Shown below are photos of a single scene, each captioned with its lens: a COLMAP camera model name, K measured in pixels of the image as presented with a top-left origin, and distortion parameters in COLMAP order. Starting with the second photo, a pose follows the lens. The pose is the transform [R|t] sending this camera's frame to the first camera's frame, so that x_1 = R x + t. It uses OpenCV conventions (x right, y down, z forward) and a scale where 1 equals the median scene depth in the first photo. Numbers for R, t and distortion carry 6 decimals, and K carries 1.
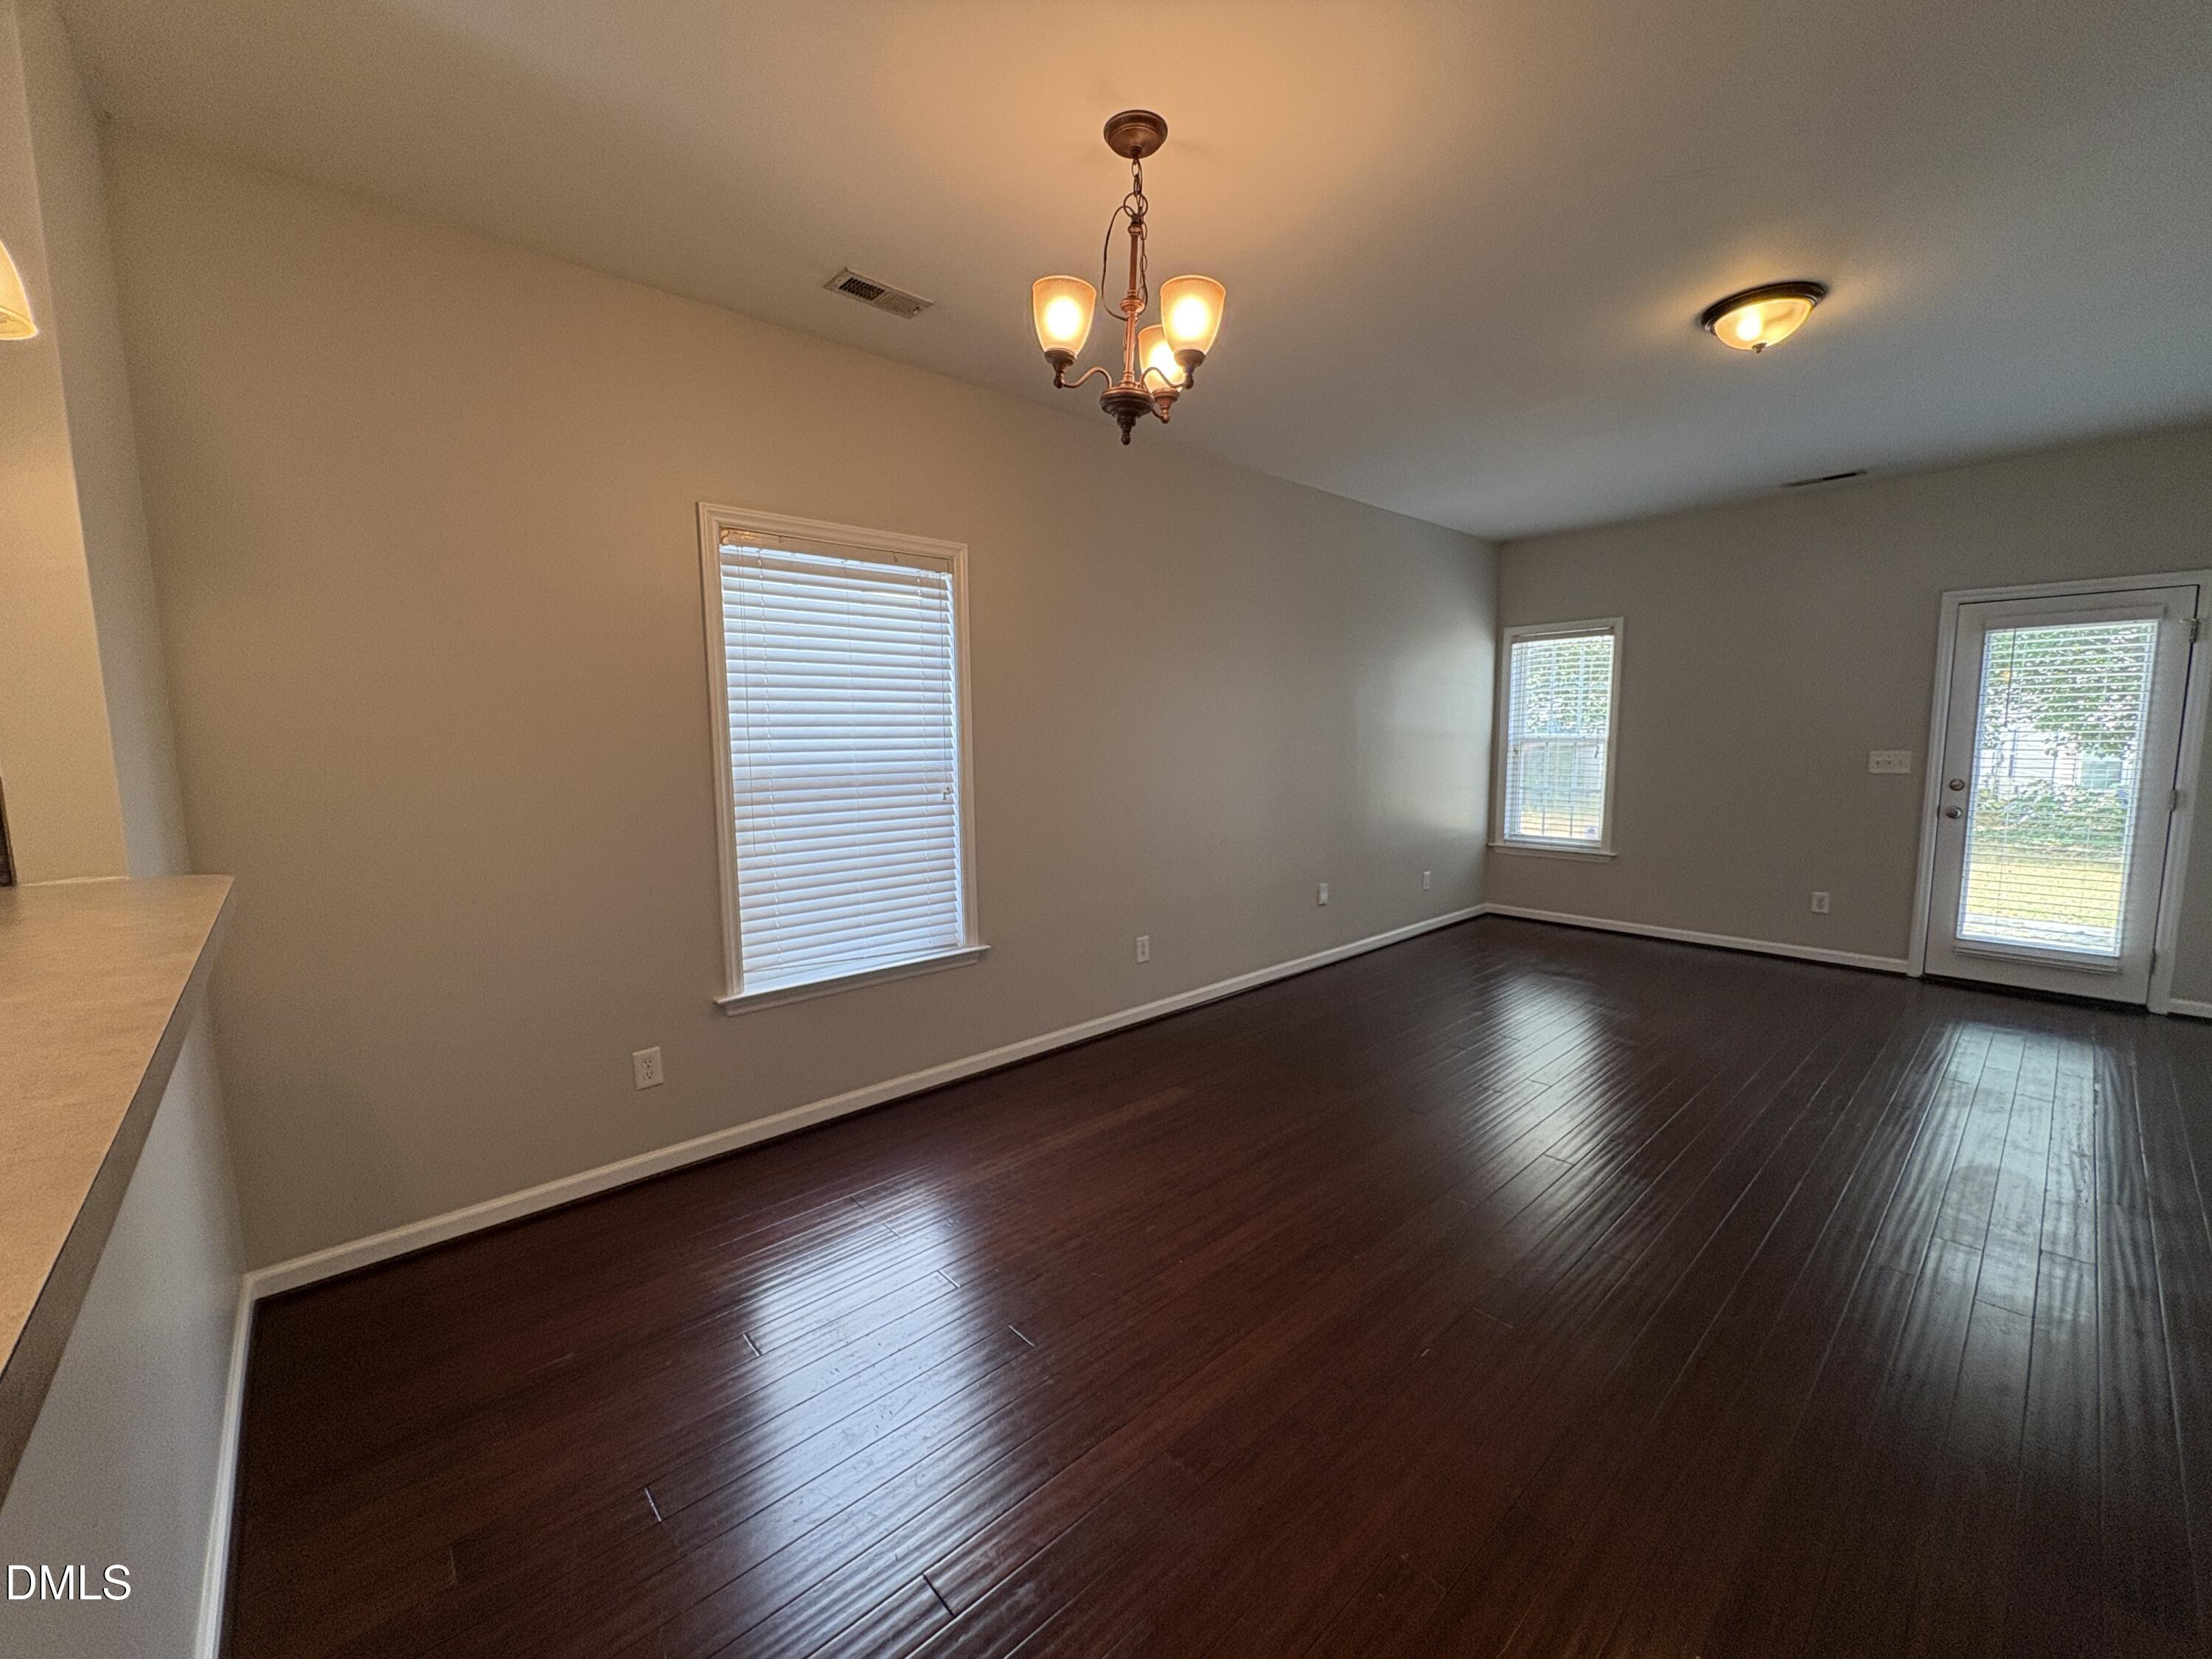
lens RADIAL K [[878.8, 0, 1100.5], [0, 878.8, 827.1], [0, 0, 1]] dist [-0.000210, 0.000184]
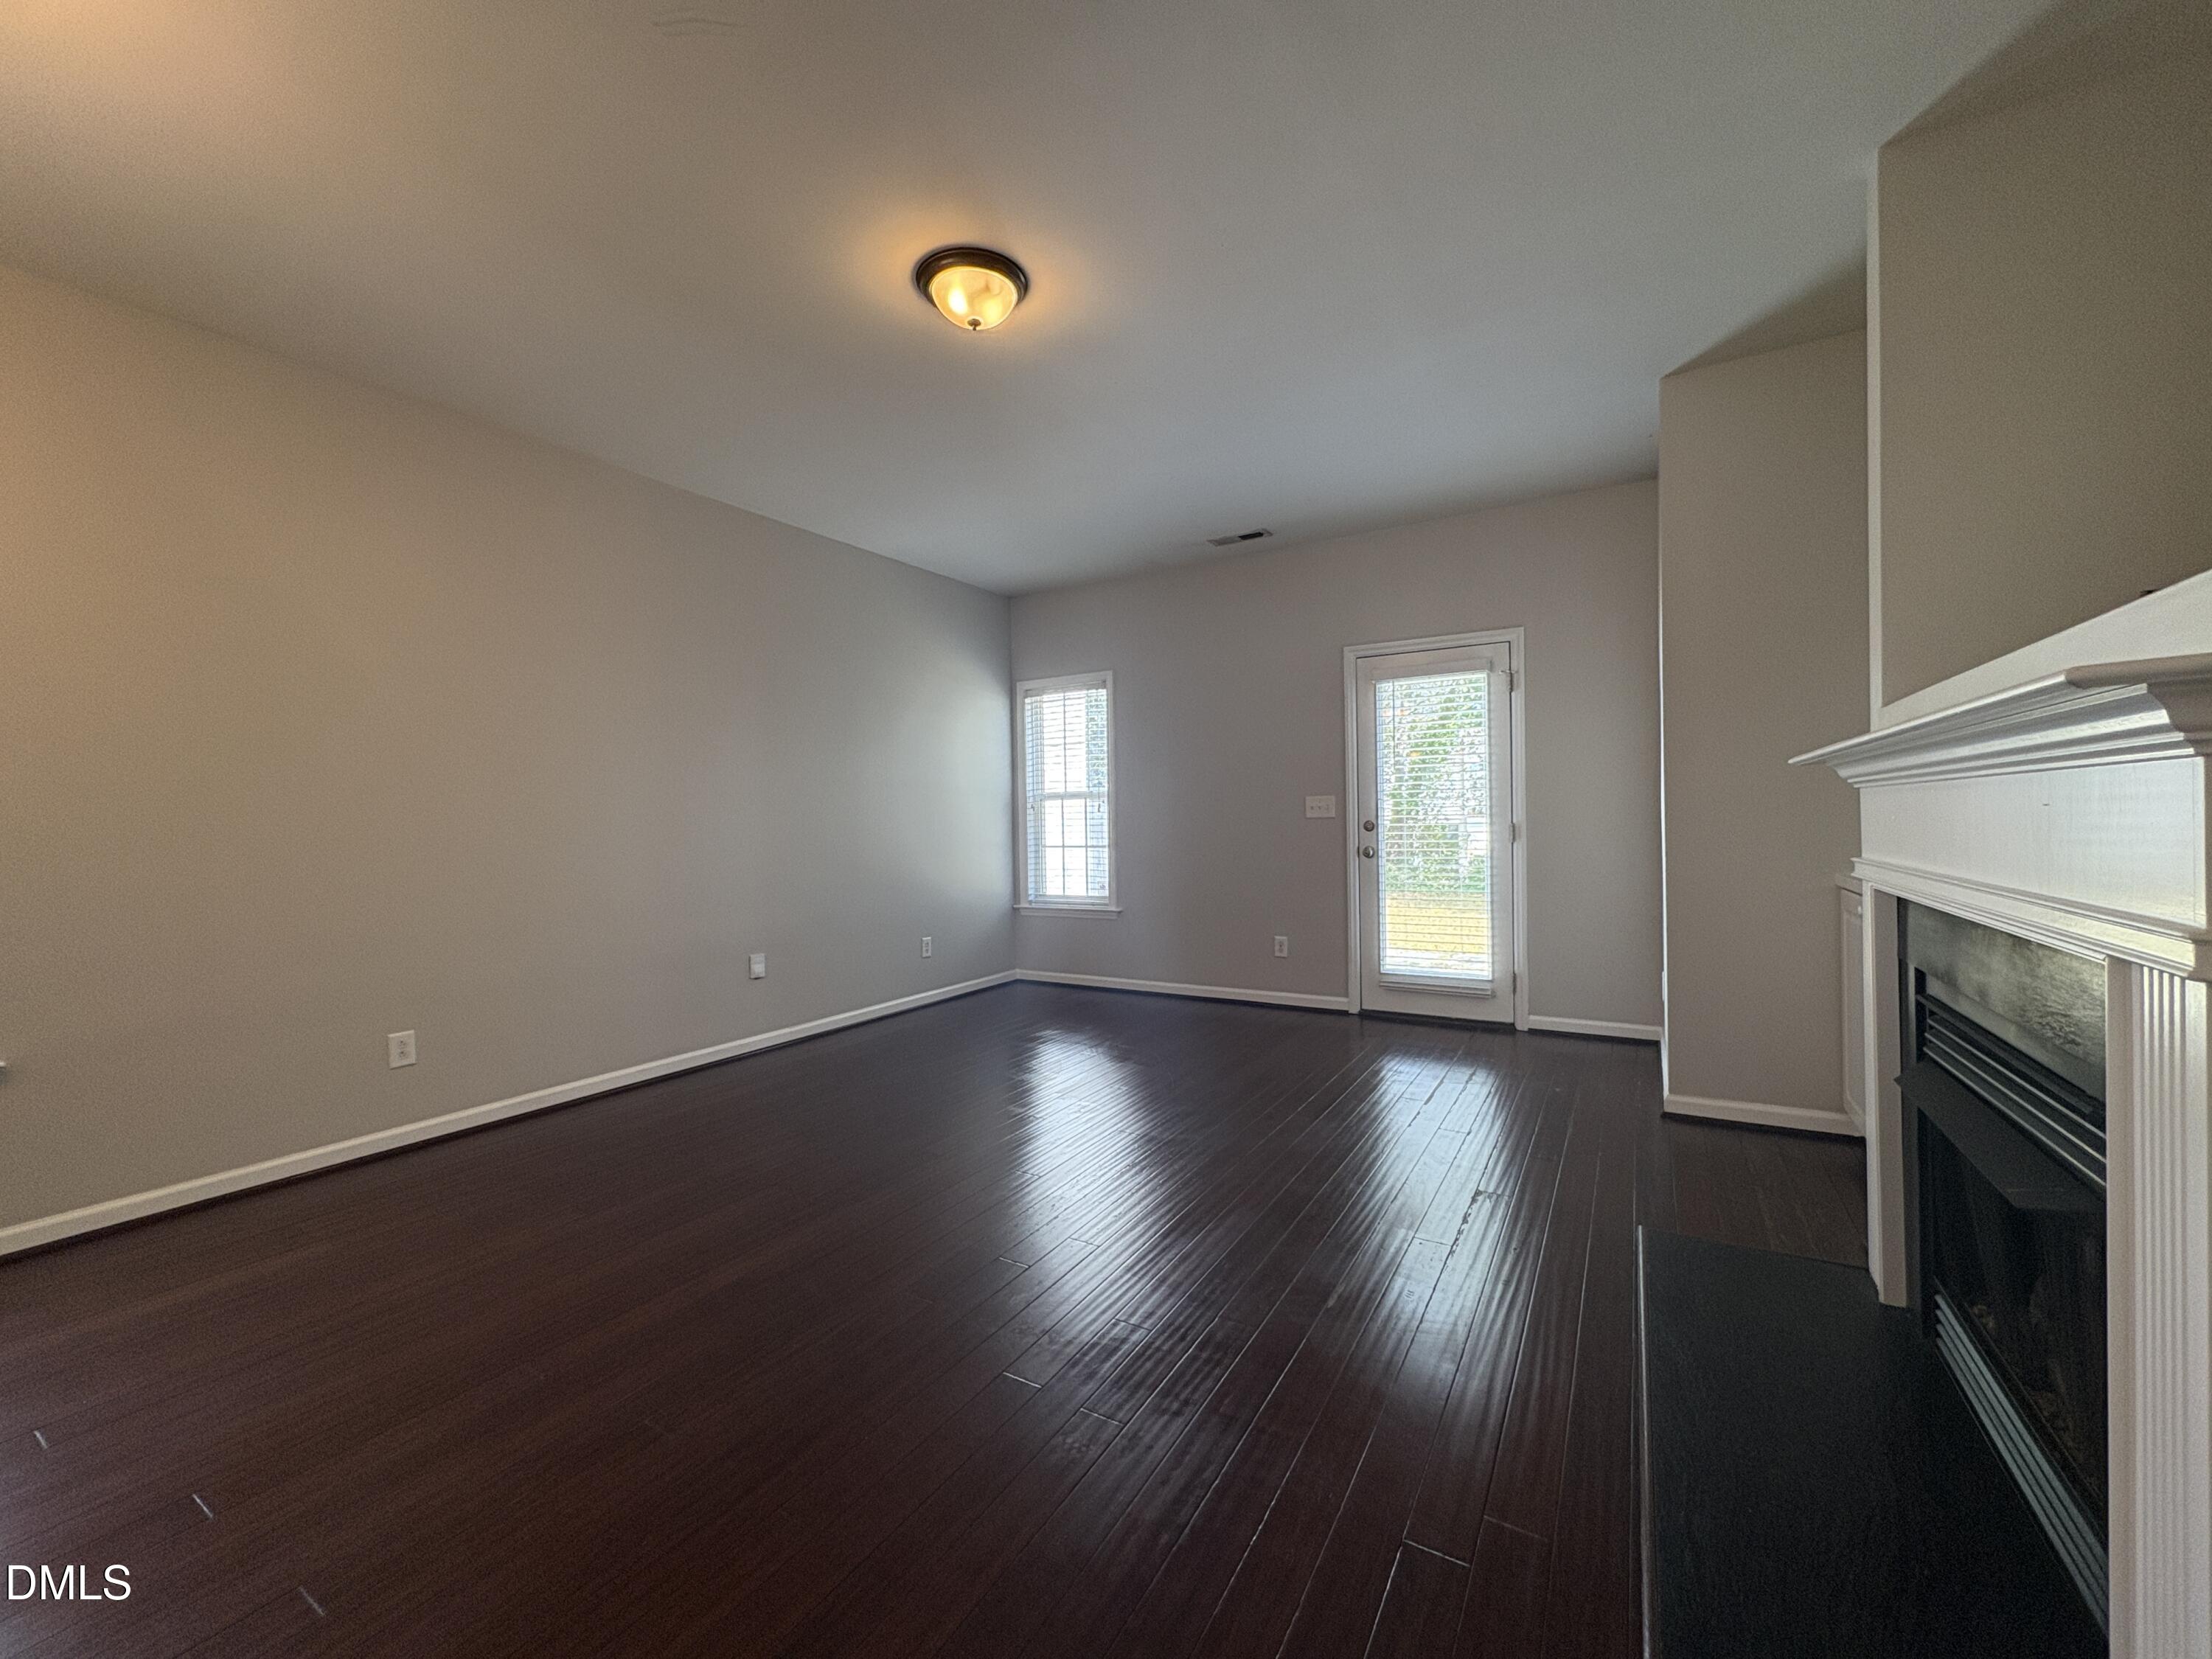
lens RADIAL K [[878.8, 0, 1100.5], [0, 878.8, 827.1], [0, 0, 1]] dist [-0.000210, 0.000184]
pose [[0.957721, -0.011533, 0.287467, 0.348161], [0.041113, 0.994428, -0.097075, 0.041086], [-0.284746, 0.104789, 0.952858, 0.081965]]
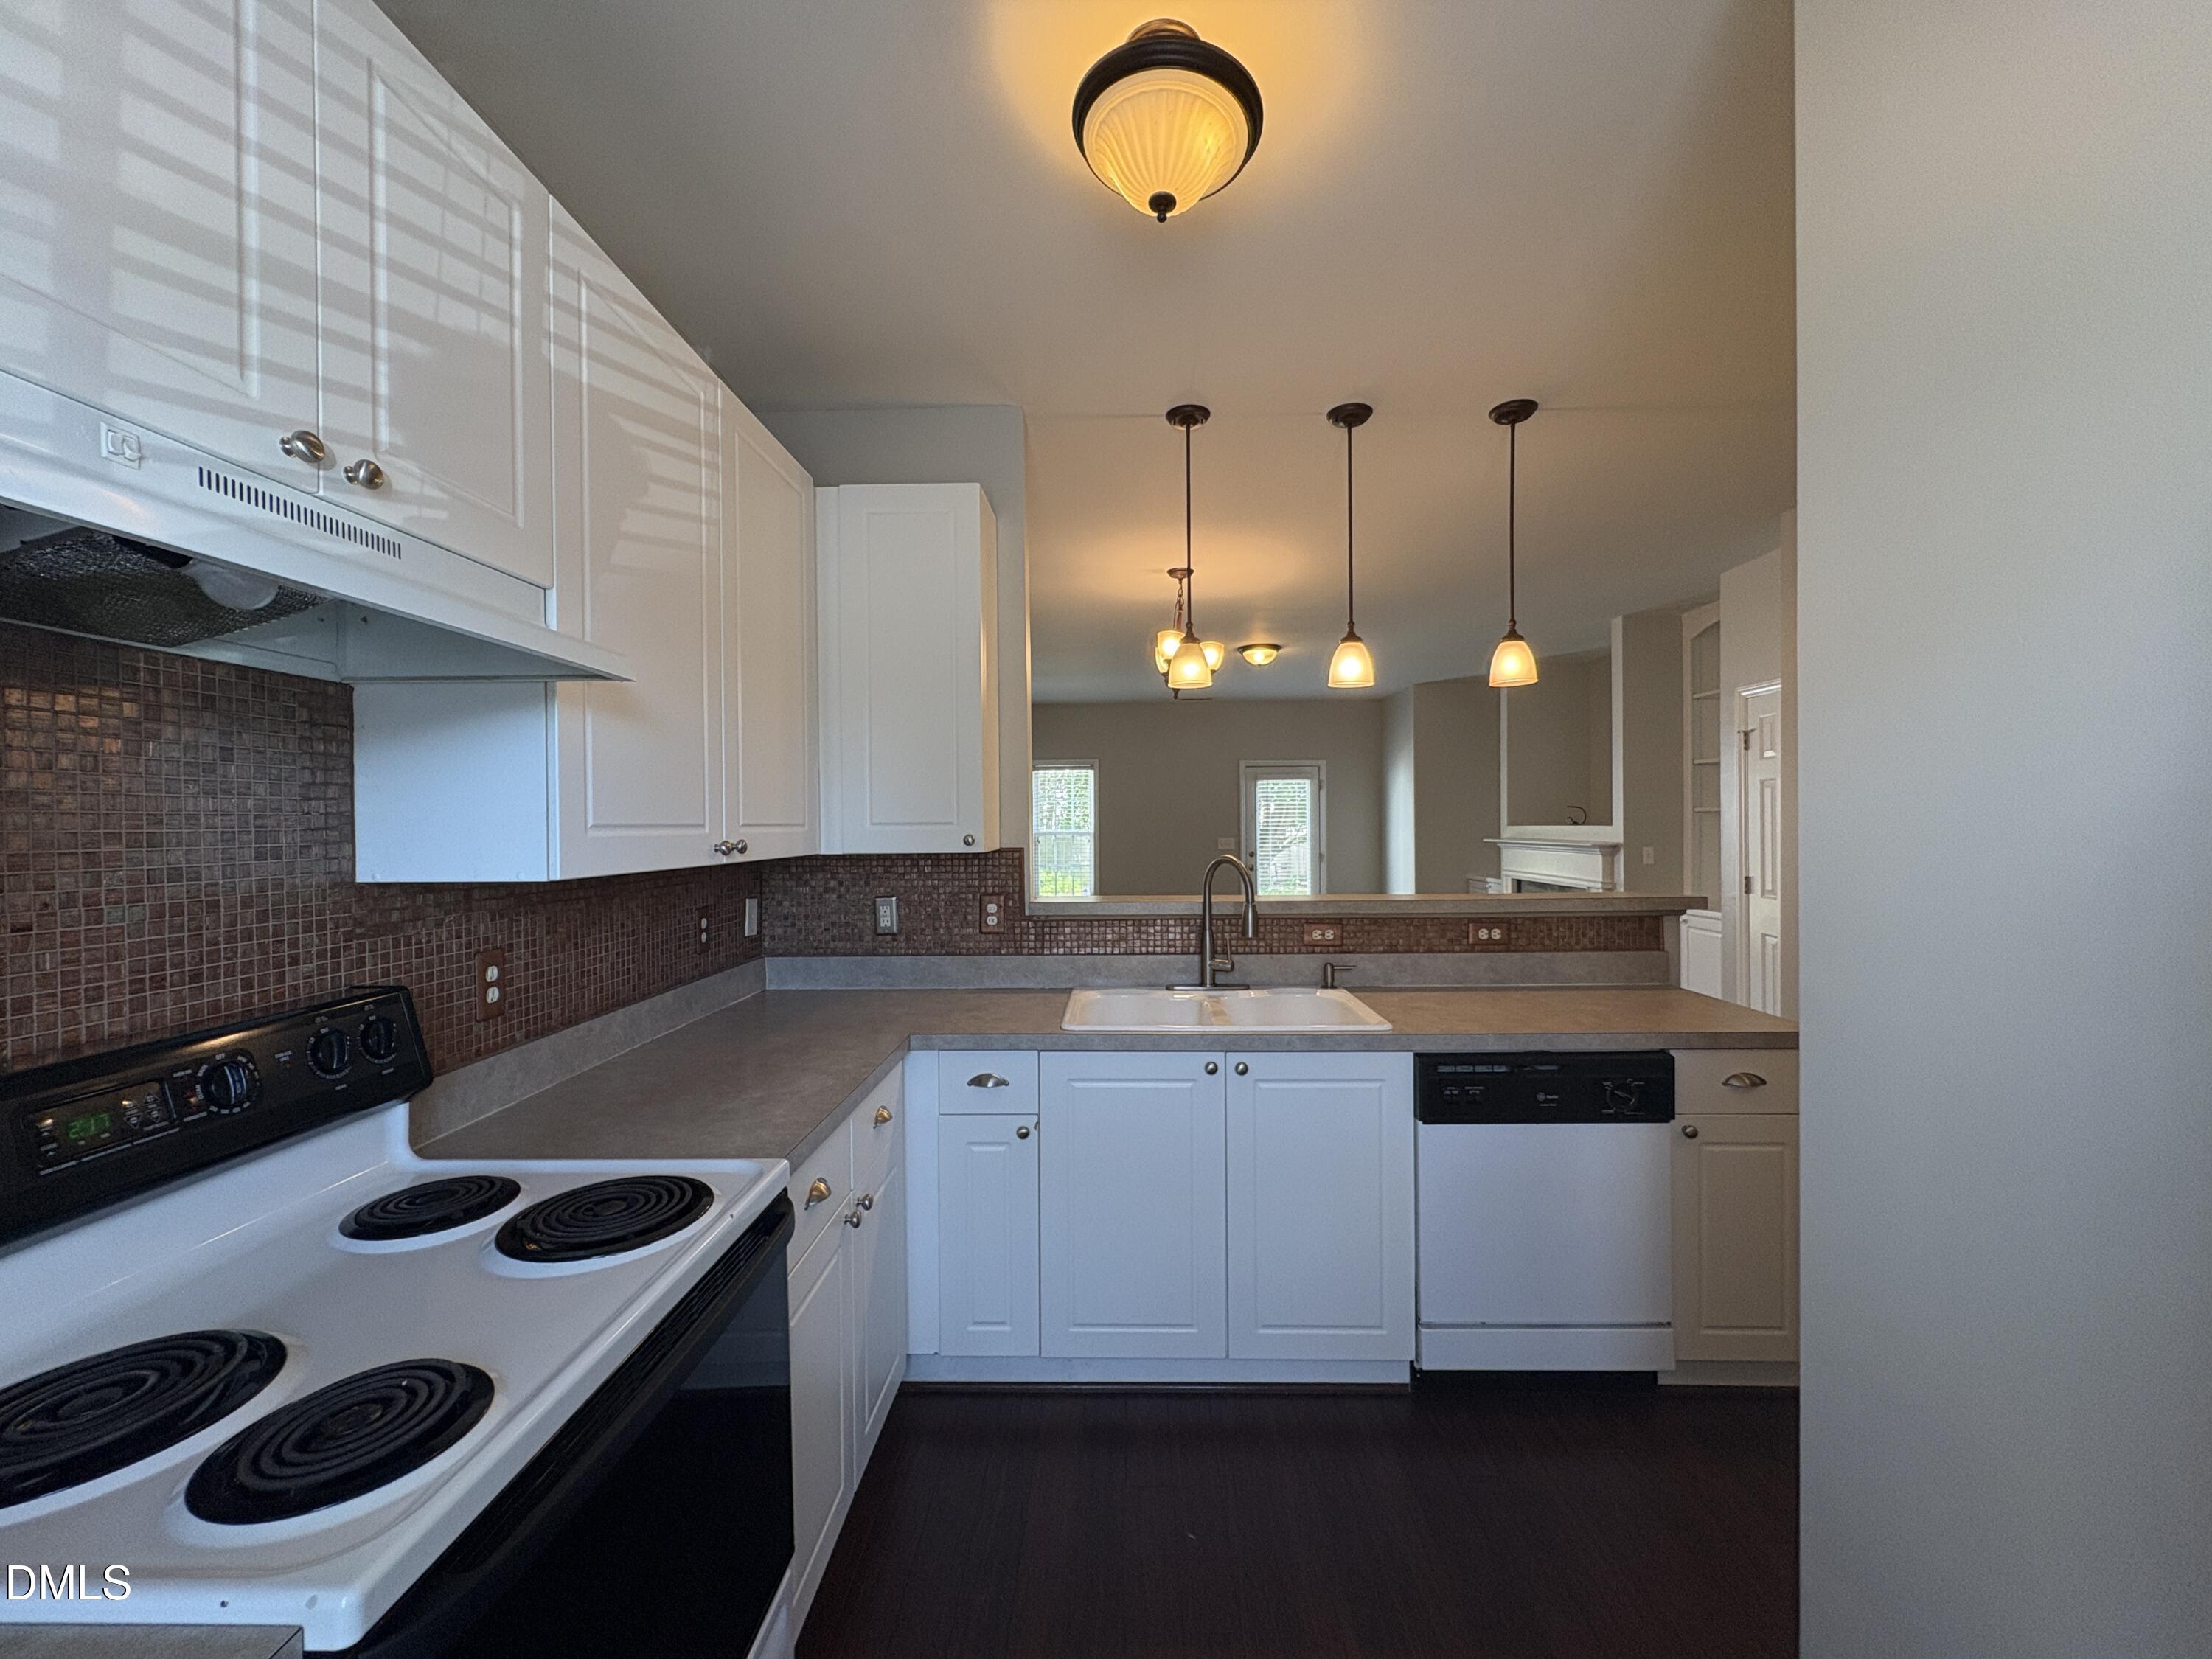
lens RADIAL K [[878.8, 0, 1100.5], [0, 878.8, 827.1], [0, 0, 1]] dist [-0.000210, 0.000184]
pose [[0.690238, -0.002154, 0.723579, -0.709017], [0.081435, 0.993874, -0.074723, 0.012509], [-0.718985, 0.110501, 0.686185, -0.143836]]
